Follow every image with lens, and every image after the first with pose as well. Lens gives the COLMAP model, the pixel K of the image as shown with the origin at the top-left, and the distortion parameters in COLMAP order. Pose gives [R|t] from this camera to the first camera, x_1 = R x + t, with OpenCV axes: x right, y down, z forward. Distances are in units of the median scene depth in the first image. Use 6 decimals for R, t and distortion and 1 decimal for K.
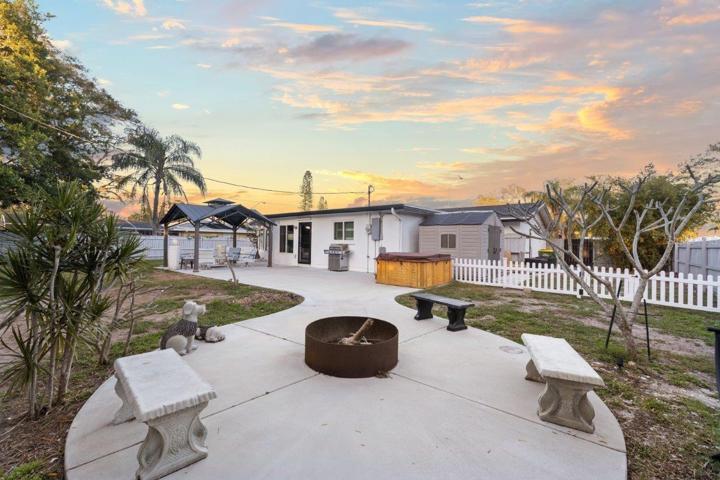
lens RADIAL K [[306.1, 0, 360.7], [0, 306.1, 235.8], [0, 0, 1]] dist [0.001368, 0.000254]
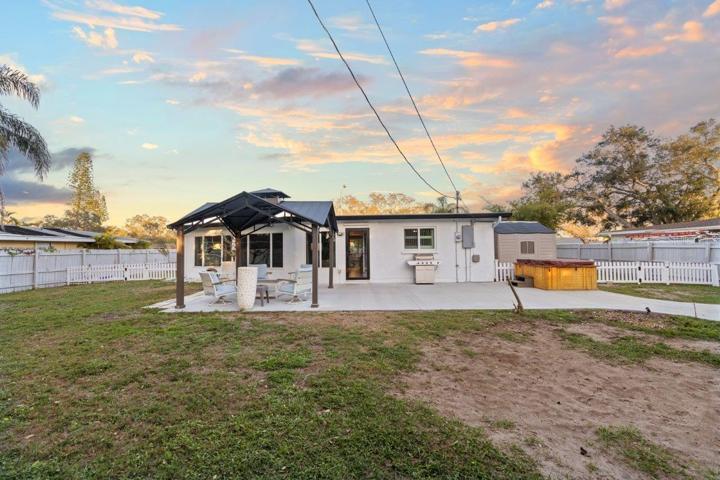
lens RADIAL K [[306.1, 0, 360.7], [0, 306.1, 235.8], [0, 0, 1]] dist [0.001368, 0.000254]
pose [[0.782531, 0.001004, 0.622611, -0.659082], [0.010345, 0.999840, -0.014615, -0.011550], [-0.622526, 0.017878, 0.782395, 0.356322]]
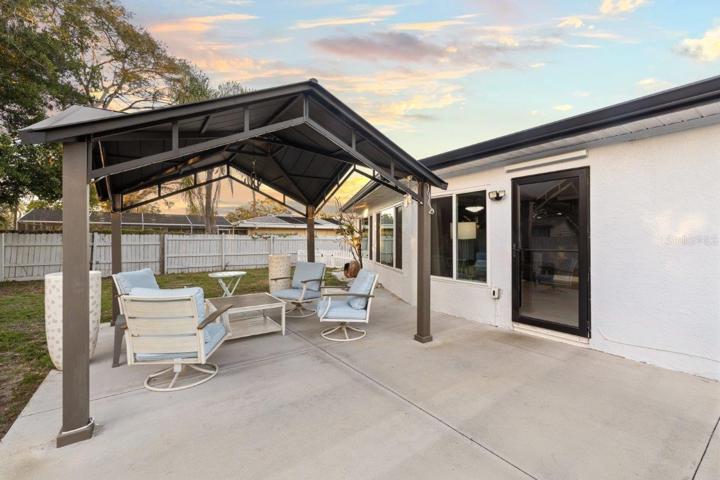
lens RADIAL K [[306.1, 0, 360.7], [0, 306.1, 235.8], [0, 0, 1]] dist [0.001368, 0.000254]
pose [[0.961644, -0.018261, -0.273691, -0.258588], [0.021650, 0.999722, 0.009368, 0.004546], [0.273444, -0.014934, 0.961772, 0.680969]]
